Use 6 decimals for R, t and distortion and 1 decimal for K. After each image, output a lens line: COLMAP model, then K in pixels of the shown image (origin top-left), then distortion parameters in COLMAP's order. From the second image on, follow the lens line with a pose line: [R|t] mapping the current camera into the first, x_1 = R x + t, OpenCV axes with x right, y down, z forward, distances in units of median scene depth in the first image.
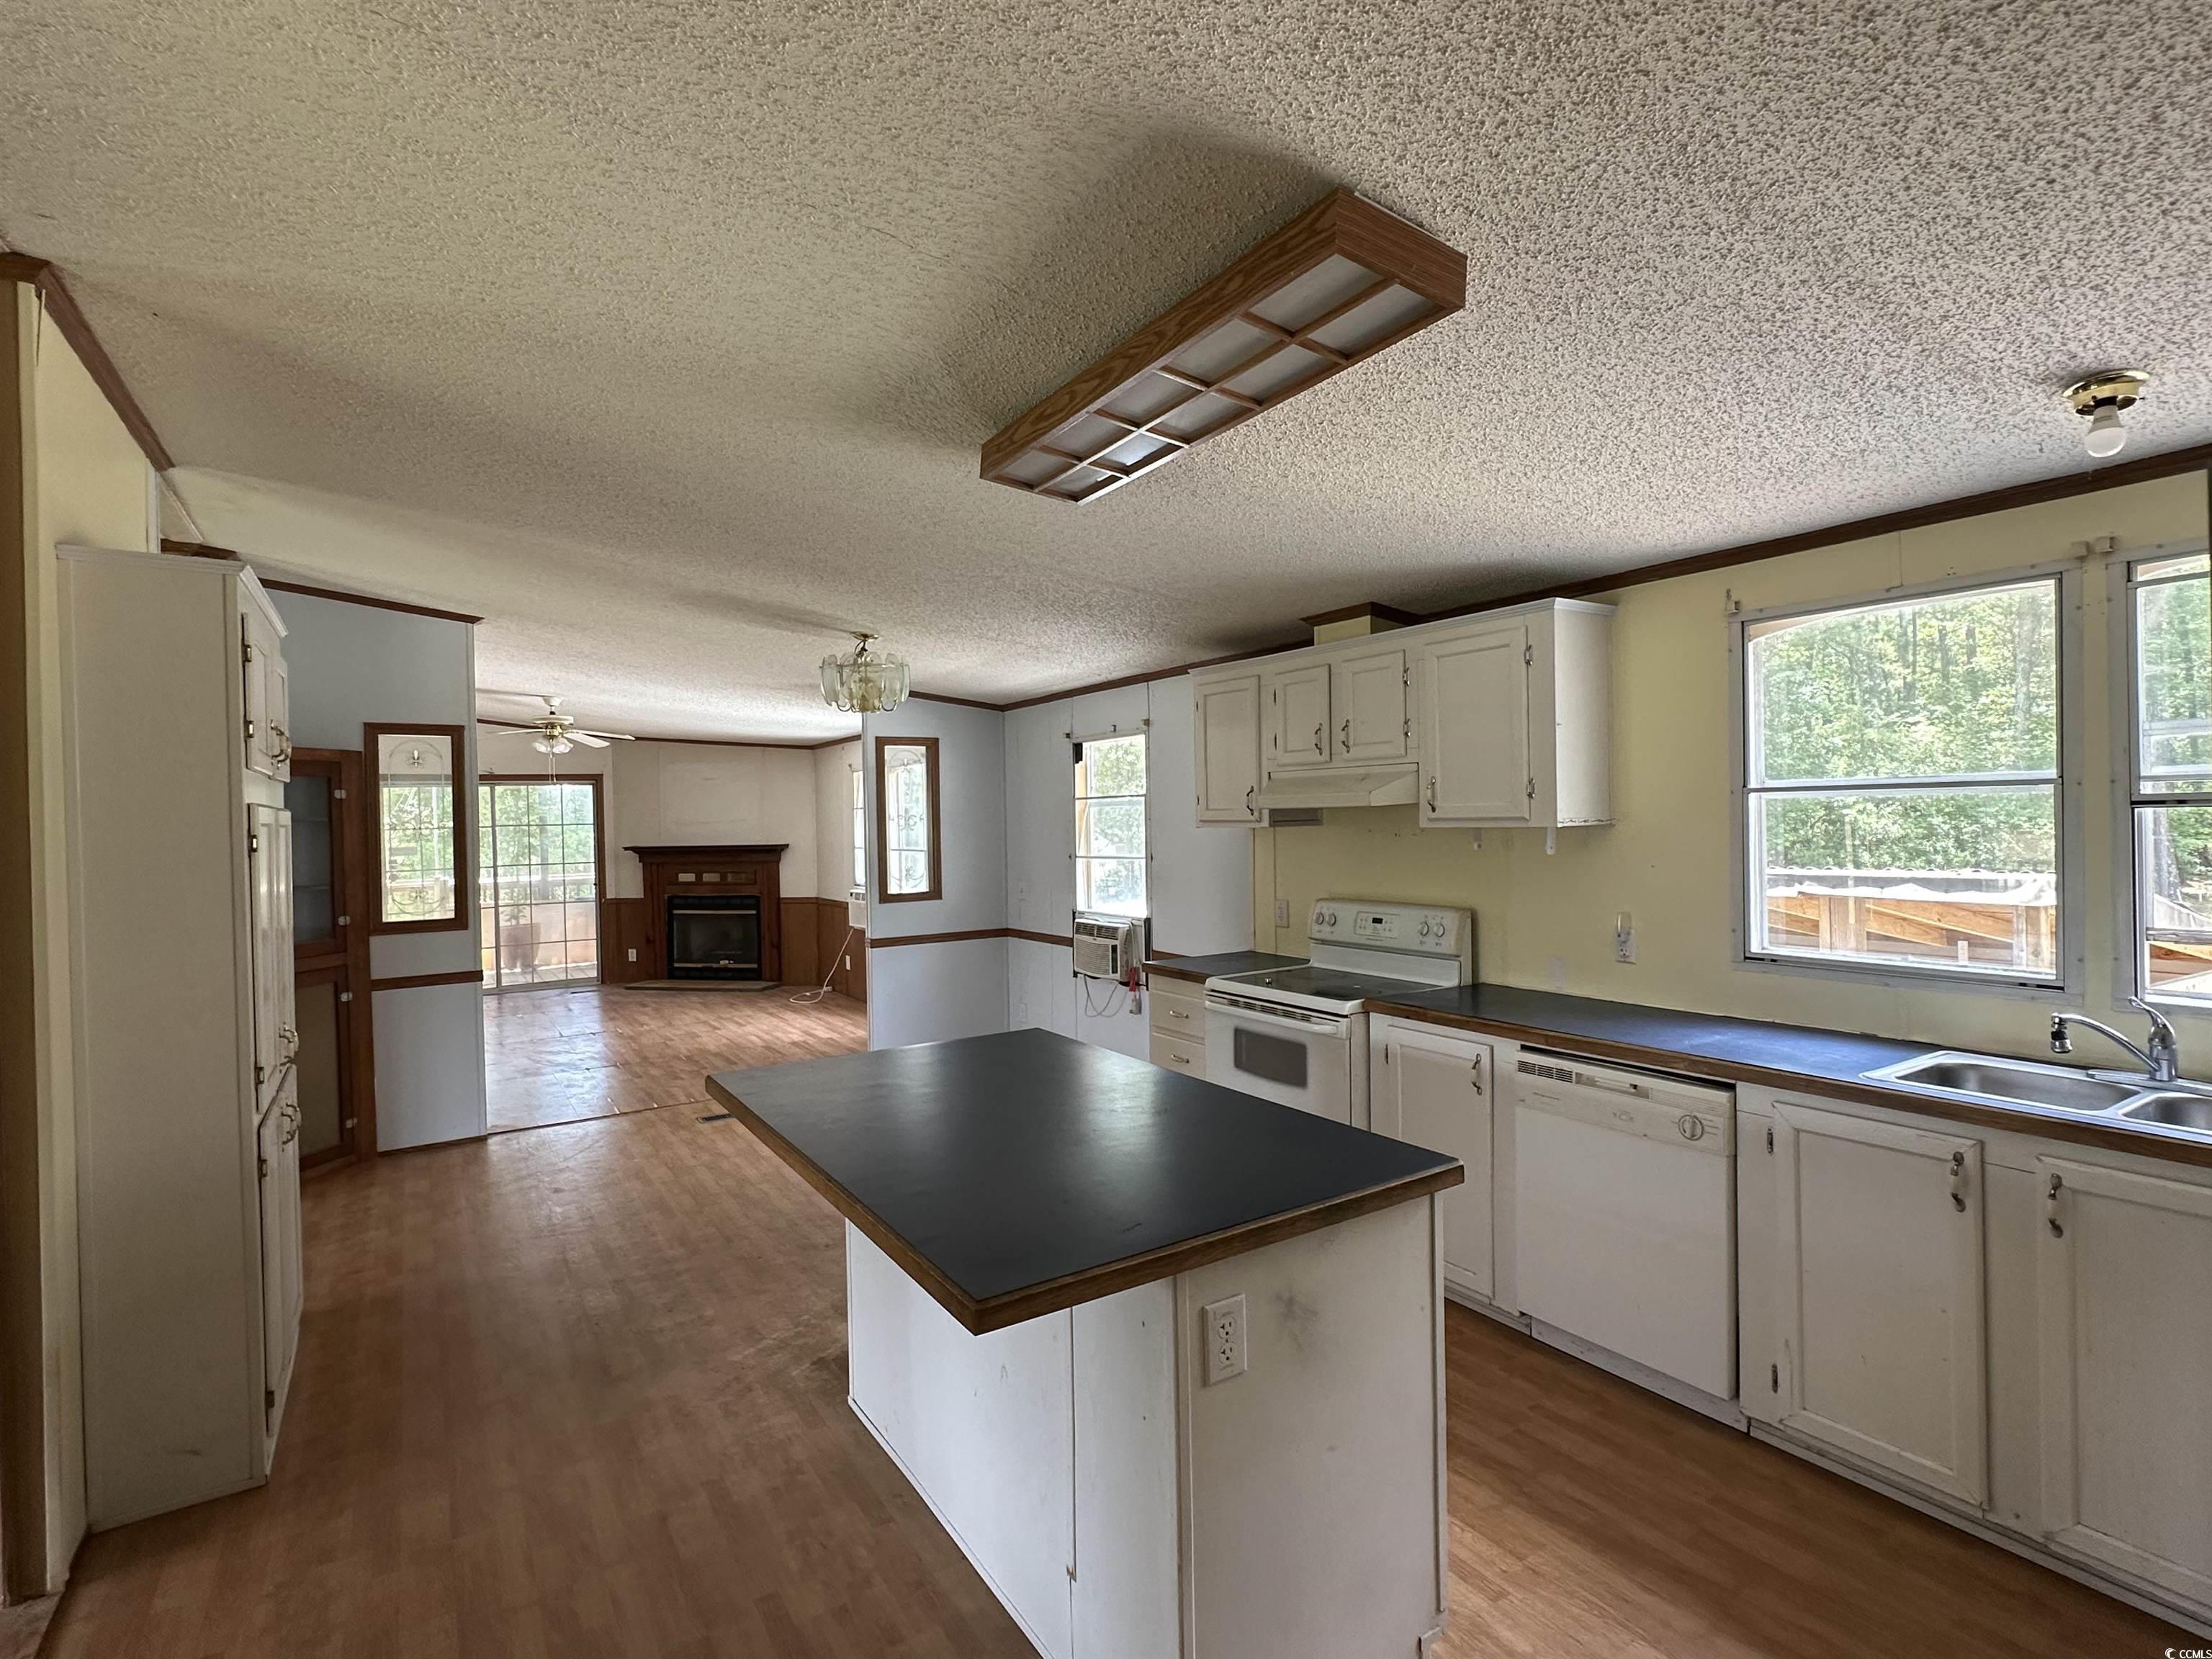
lens RADIAL K [[1073.5, 0, 1114.1], [0, 1073.5, 829.1], [0, 0, 1]] dist [-0.002450, -0.000381]
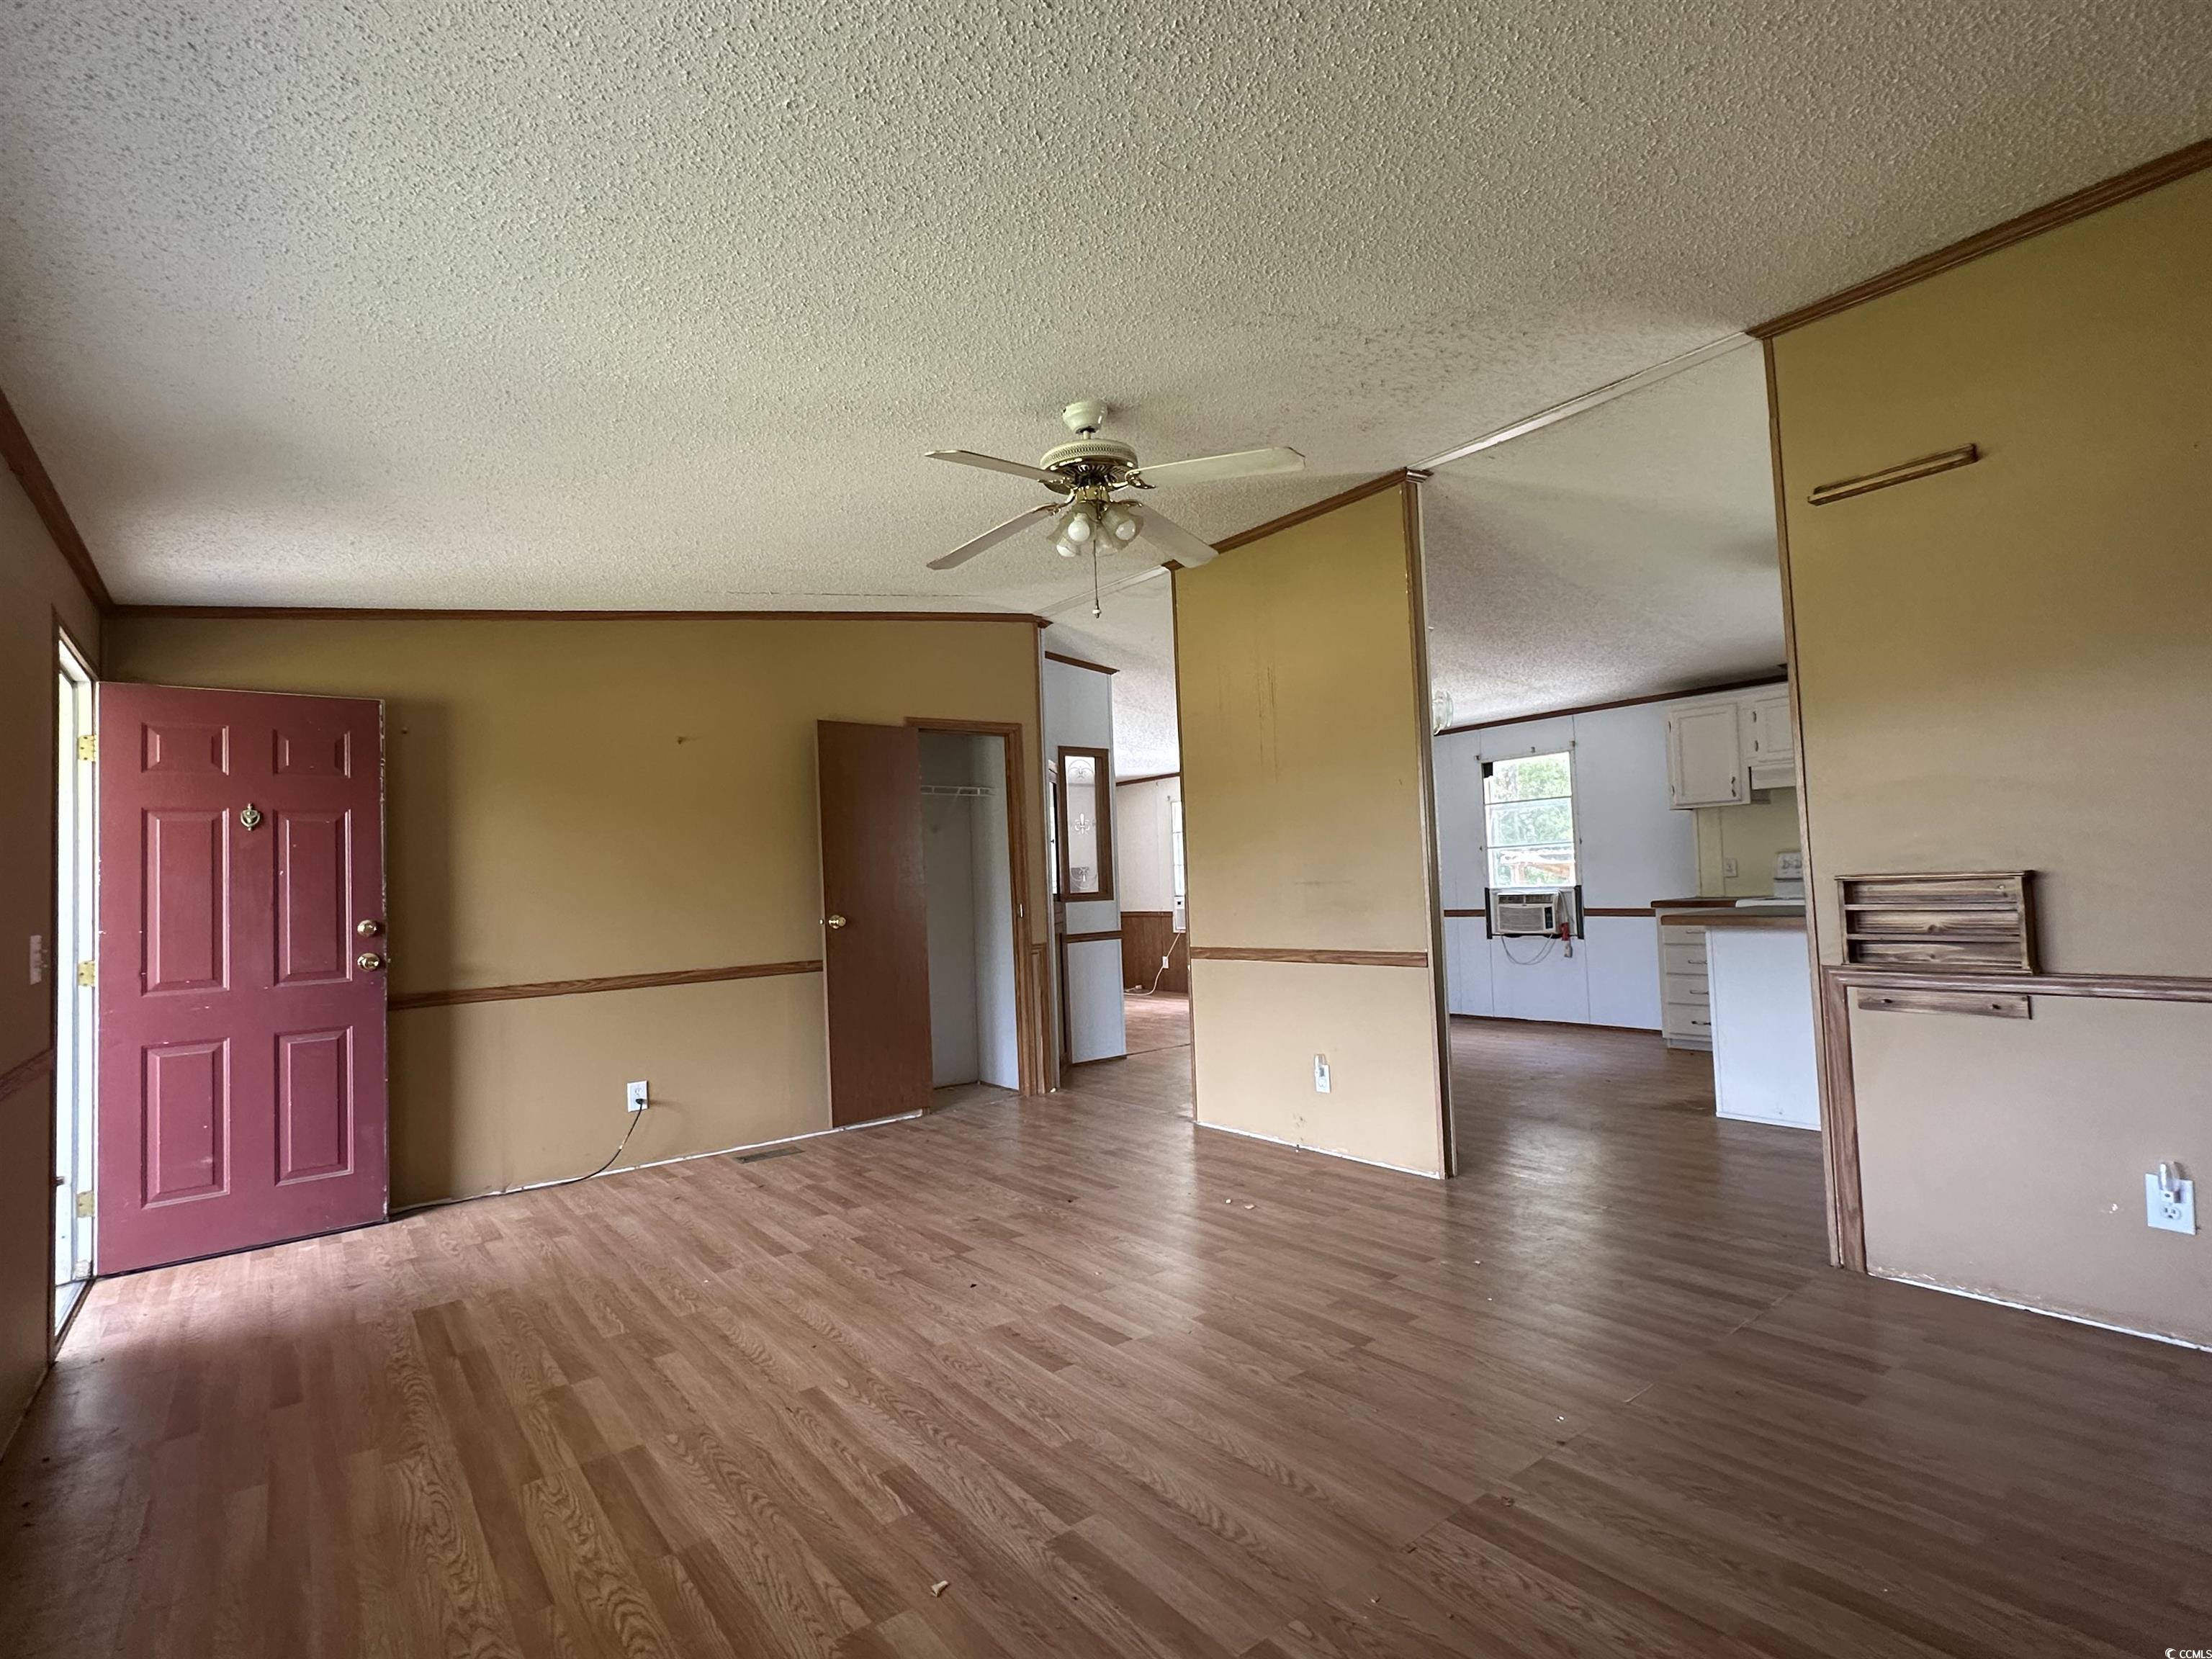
lens RADIAL K [[1073.5, 0, 1116.8], [0, 1073.5, 834.5], [0, 0, 1]] dist [-0.002450, -0.000381]
pose [[0.997216, -0.017023, 0.072595, -0.651904], [0.021095, 0.998224, -0.055708, 0.081474], [-0.071518, 0.057084, 0.995805, -0.324513]]
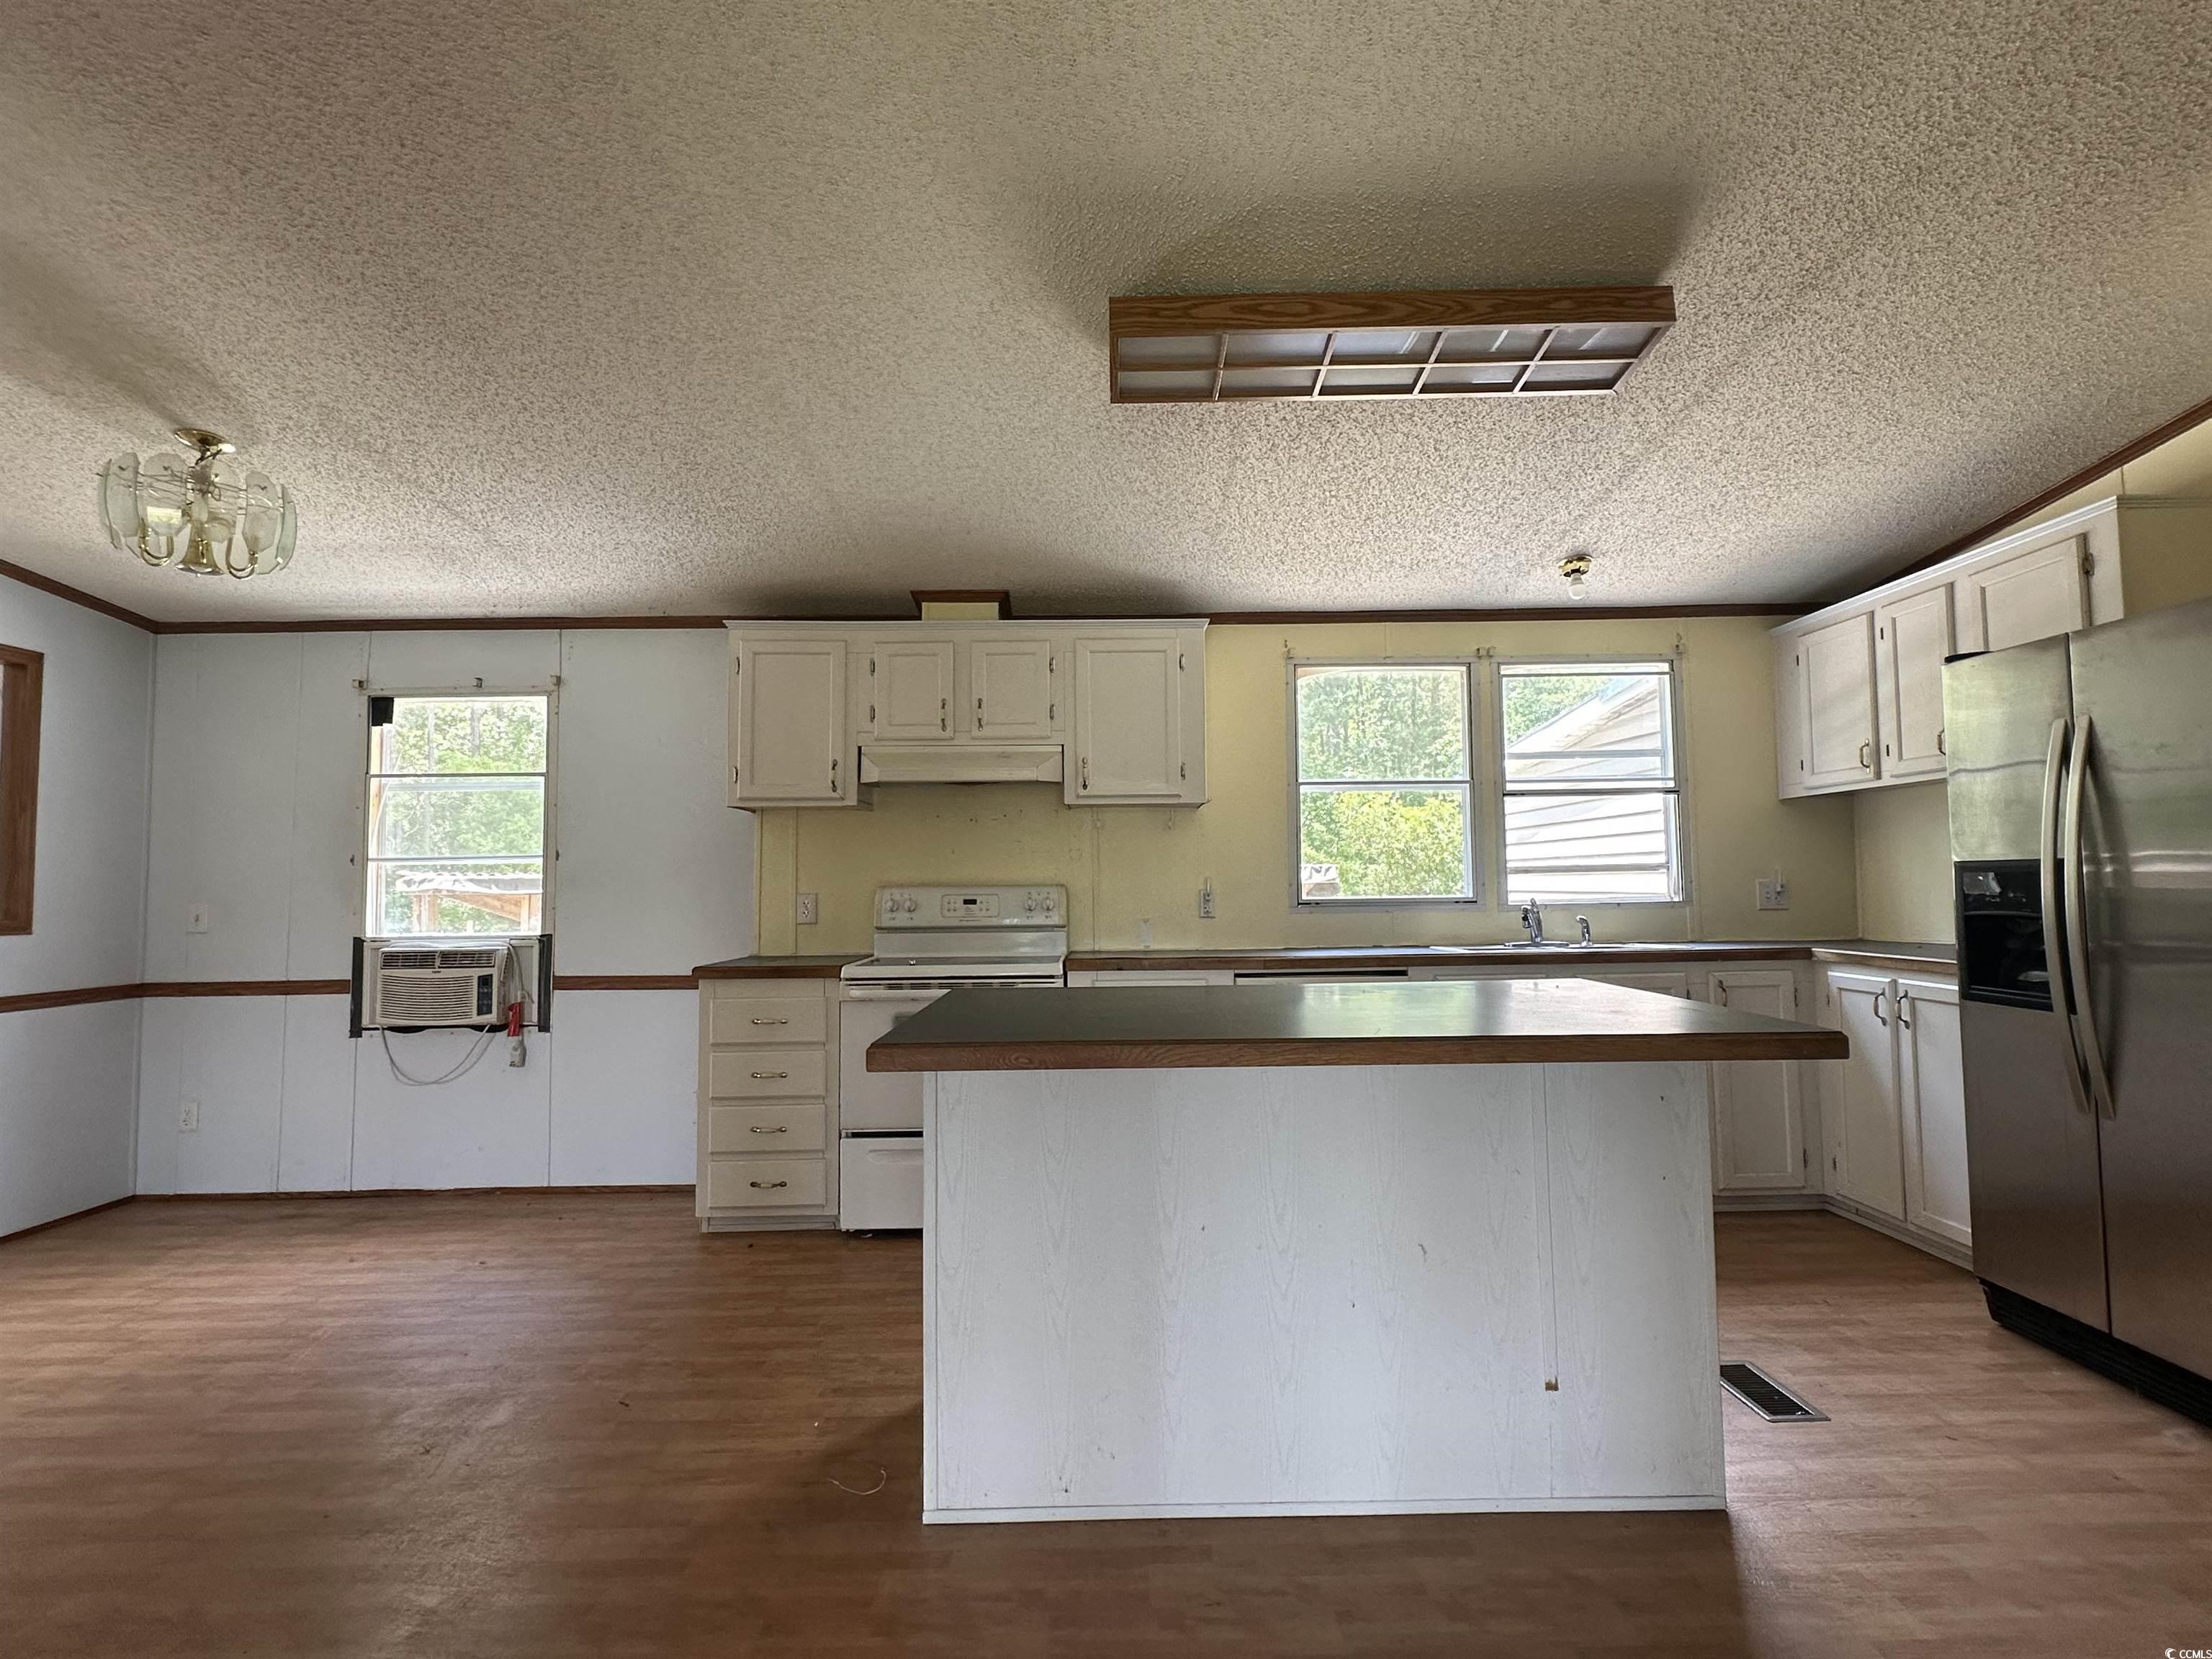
lens RADIAL K [[1073.5, 0, 1111.8], [0, 1073.5, 827.9], [0, 0, 1]] dist [-0.002450, -0.000381]
pose [[0.541038, 0.061573, 0.838741, -0.392415], [0.010263, 0.996759, -0.079793, 0.072070], [-0.840936, 0.051779, 0.538652, 0.249176]]
